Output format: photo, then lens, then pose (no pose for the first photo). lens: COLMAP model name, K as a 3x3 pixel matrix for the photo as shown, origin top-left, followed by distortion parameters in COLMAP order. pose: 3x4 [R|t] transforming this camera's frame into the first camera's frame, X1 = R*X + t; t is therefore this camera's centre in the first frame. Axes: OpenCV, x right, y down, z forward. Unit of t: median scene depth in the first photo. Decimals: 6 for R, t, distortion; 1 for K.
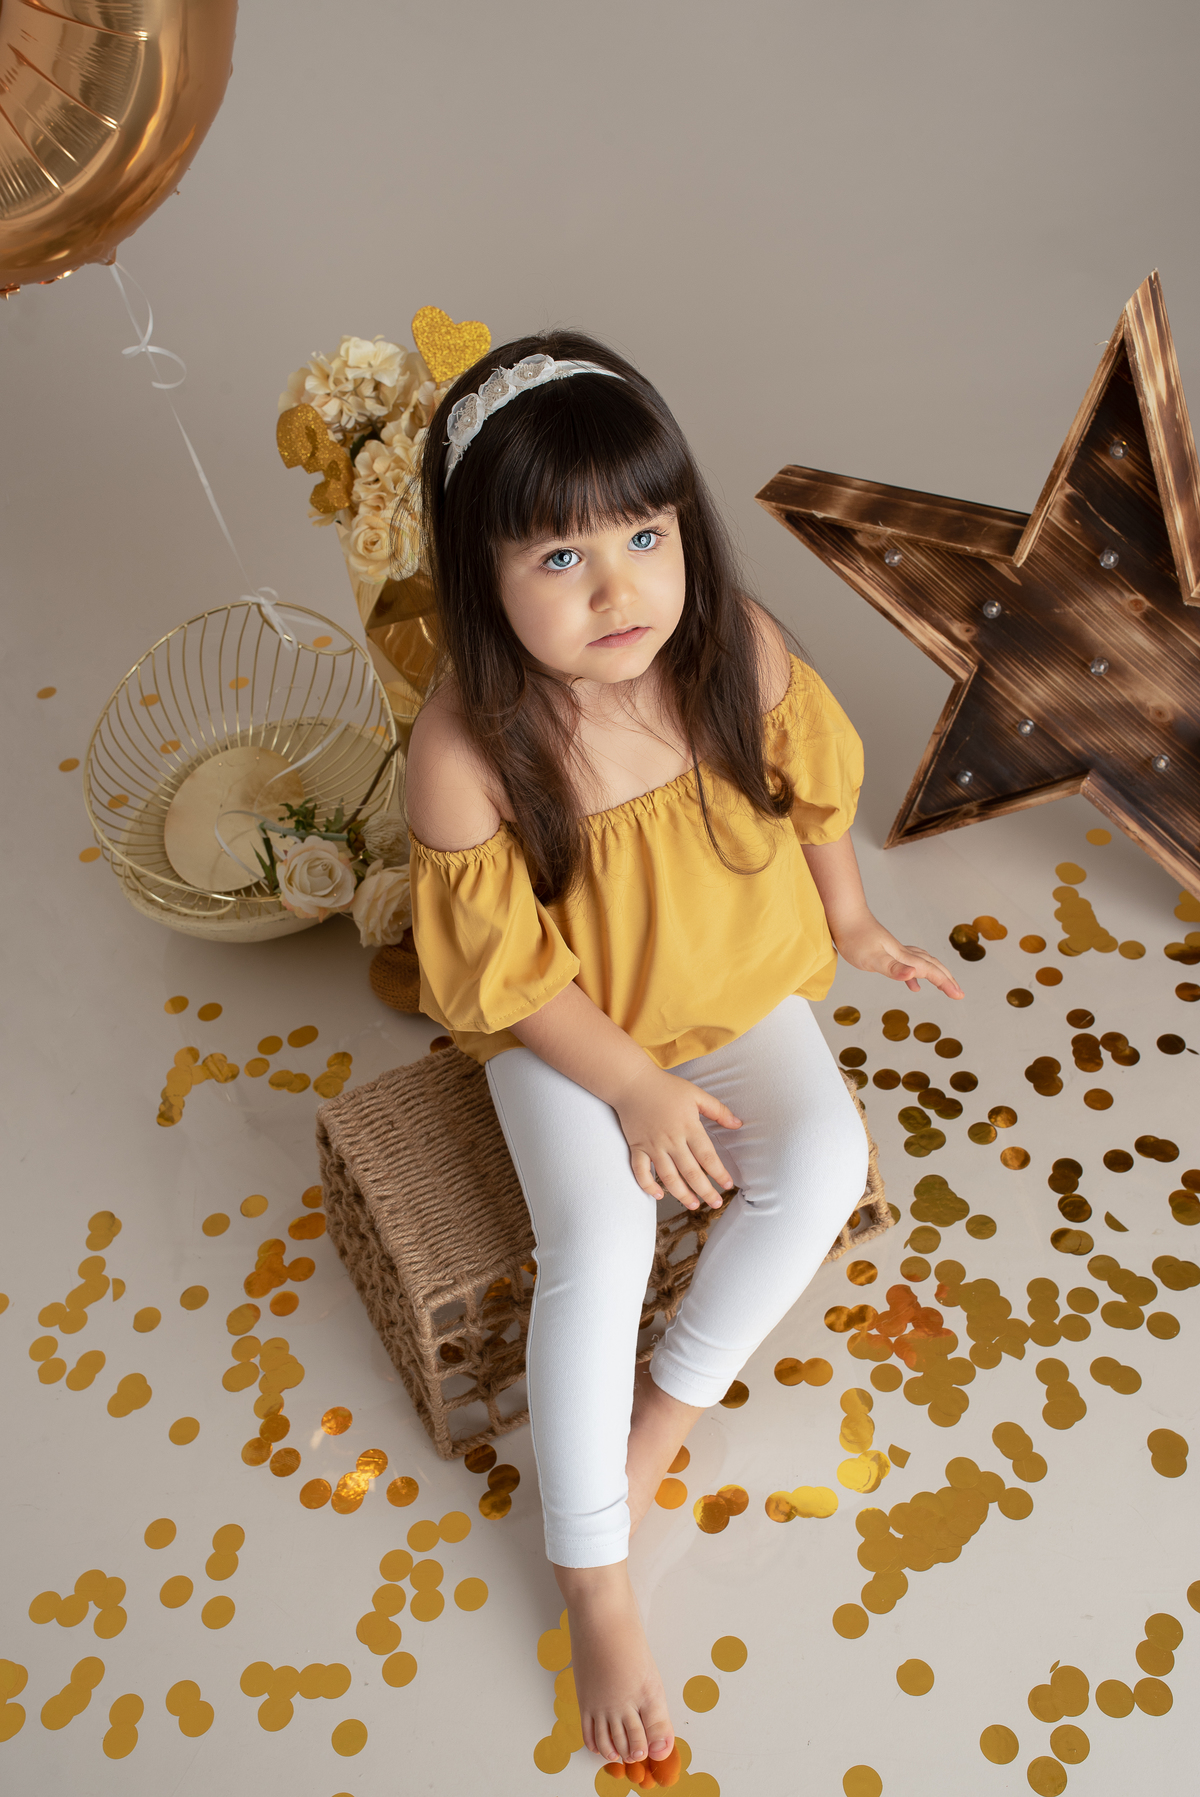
lens RADIAL K [[1748.7, 0, 601.2], [0, 1748.7, 901.2], [0, 0, 1]] dist [-0.044752, 0.047675]
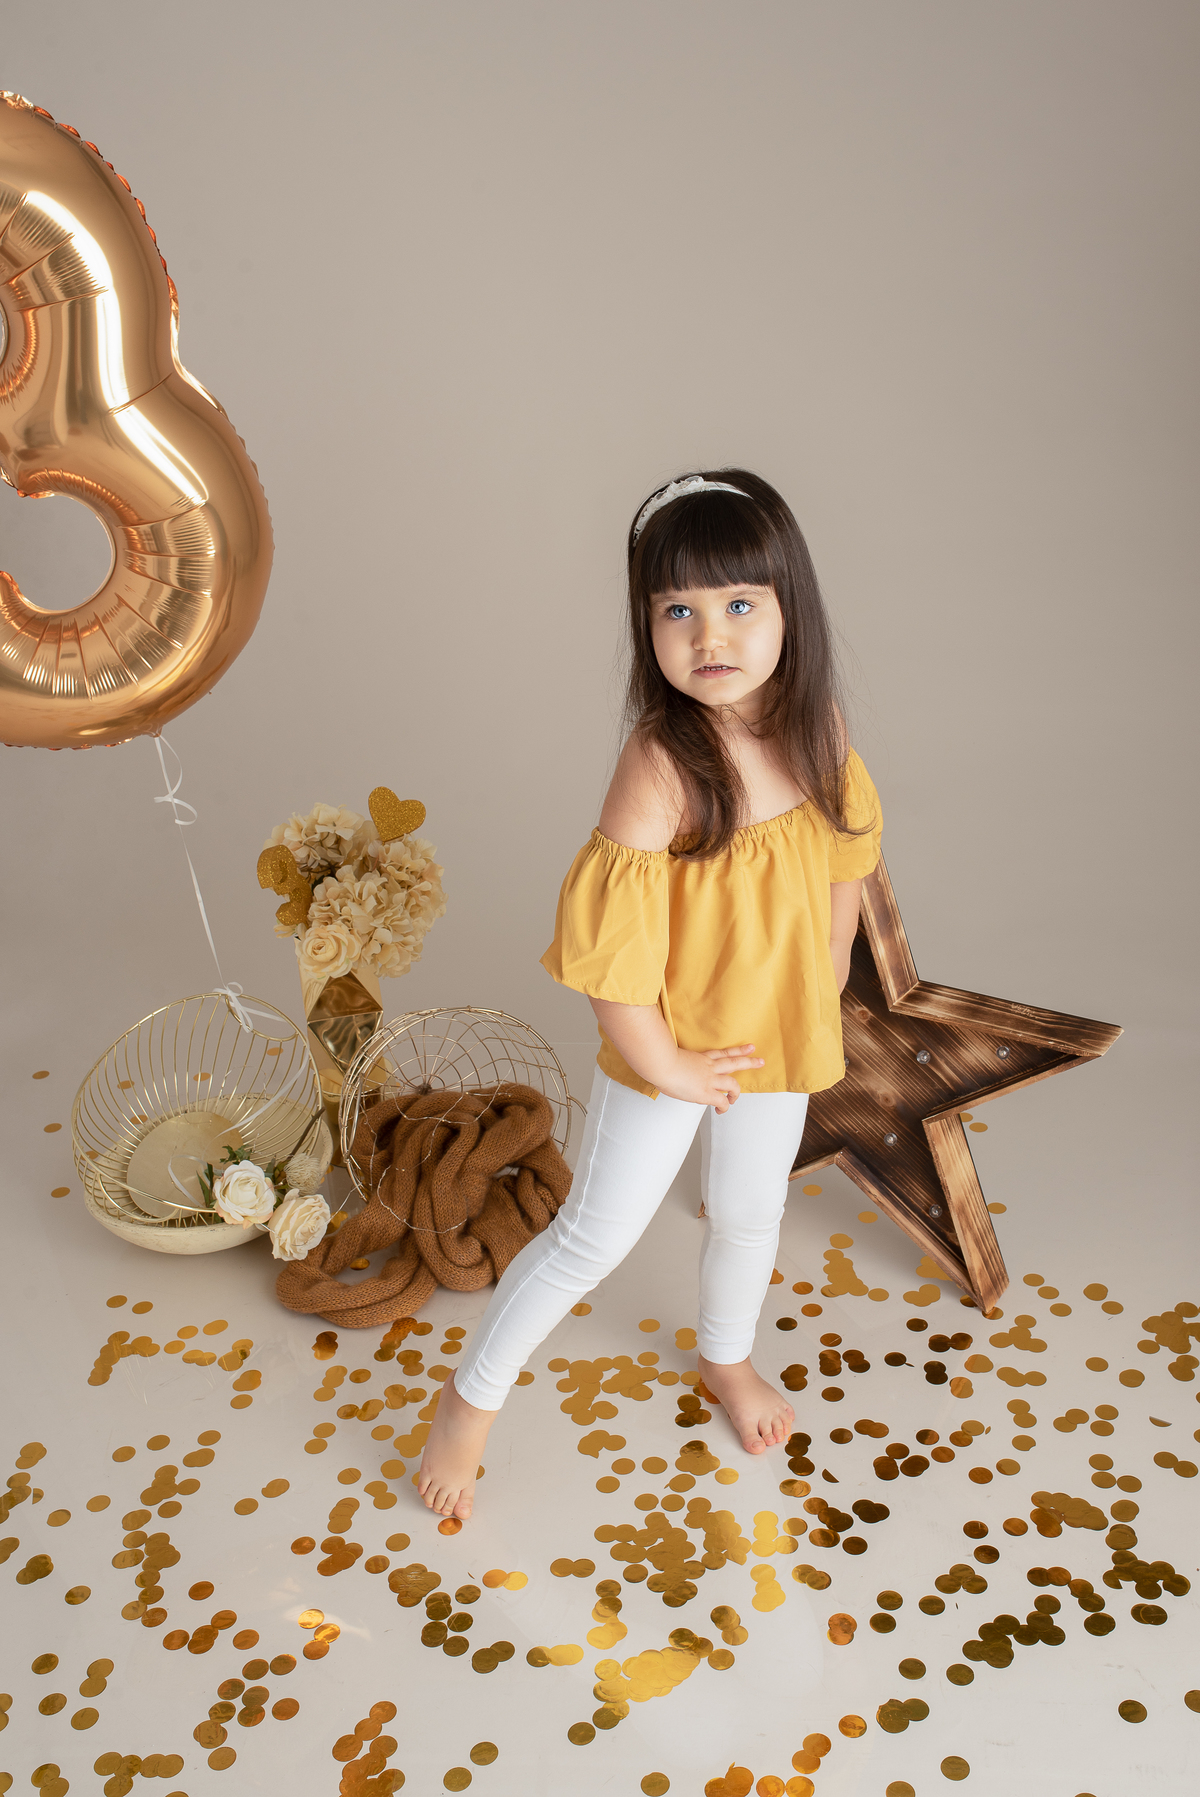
lens RADIAL K [[1896.5, 0, 656.9], [0, 1896.5, 818.1], [0, 0, 1]] dist [-0.064127, 0.085177]
pose [[0.997319, 0.071224, 0.016809, 0.107648], [-0.060533, 0.931975, -0.357432, 0.229967], [-0.041123, 0.355456, 0.933788, -0.448440]]
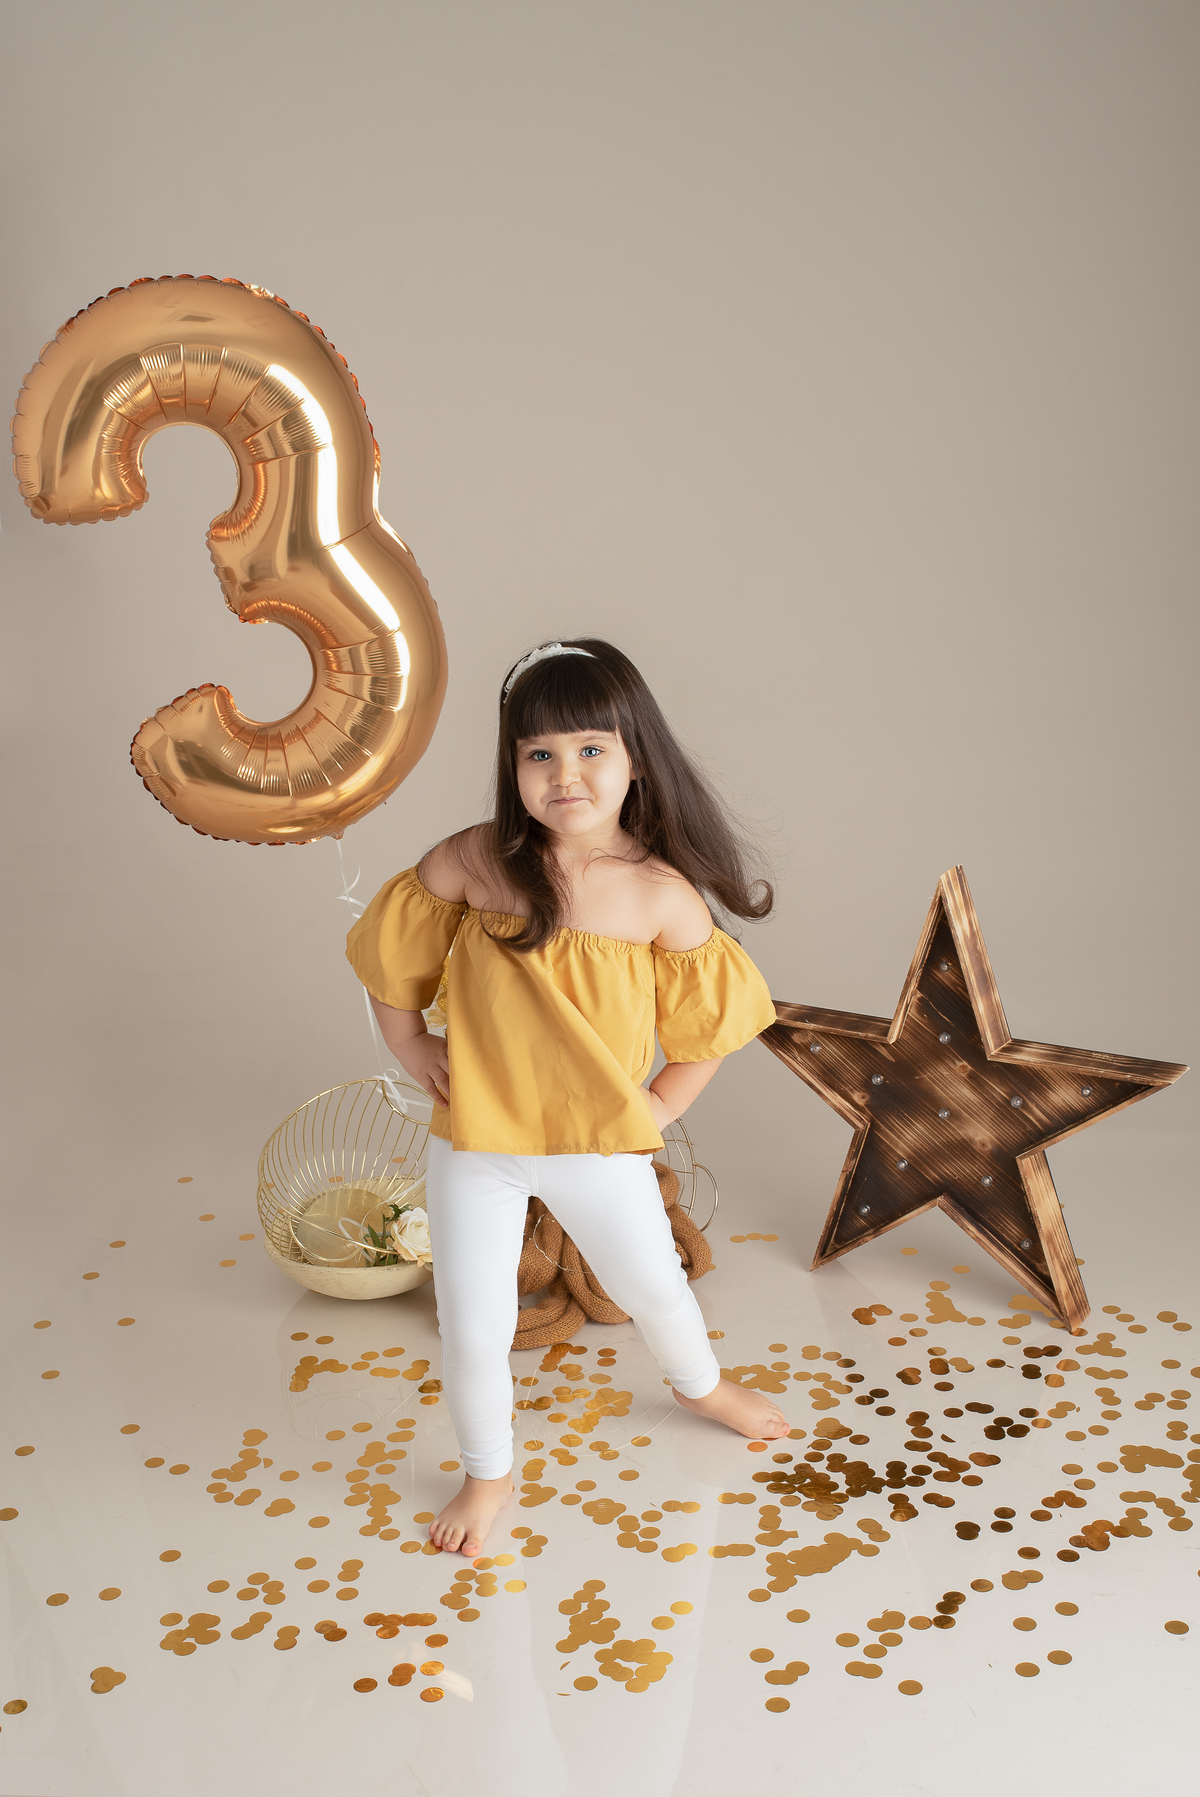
lens RADIAL K [[2231.4, 0, 605.9], [0, 2231.4, 1027.5], [0, 0, 1]] dist [-0.038136, -0.027359]
pose [[0.997324, 0.072081, 0.012252, -0.047395], [-0.060956, 0.912248, -0.405078, 0.641491], [-0.040375, 0.403247, 0.914200, -0.869500]]
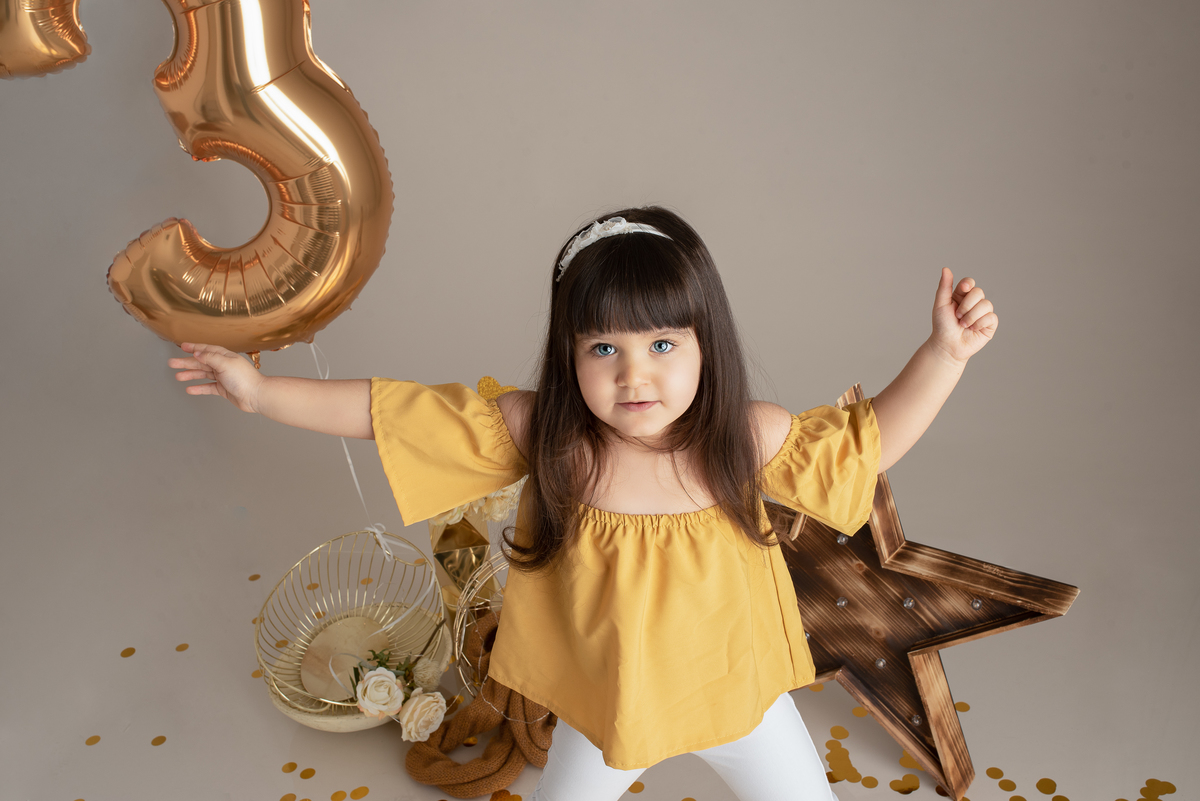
lens RADIAL K [[1167.8, 0, 603.4], [0, 1167.8, 401.4], [0, 0, 1]] dist [-0.044752, 0.047675]
pose [[0.995252, 0.068196, -0.069441, 0.123438], [-0.086271, 0.948423, -0.305042, 0.047617], [0.045057, 0.309584, 0.949804, -0.156246]]
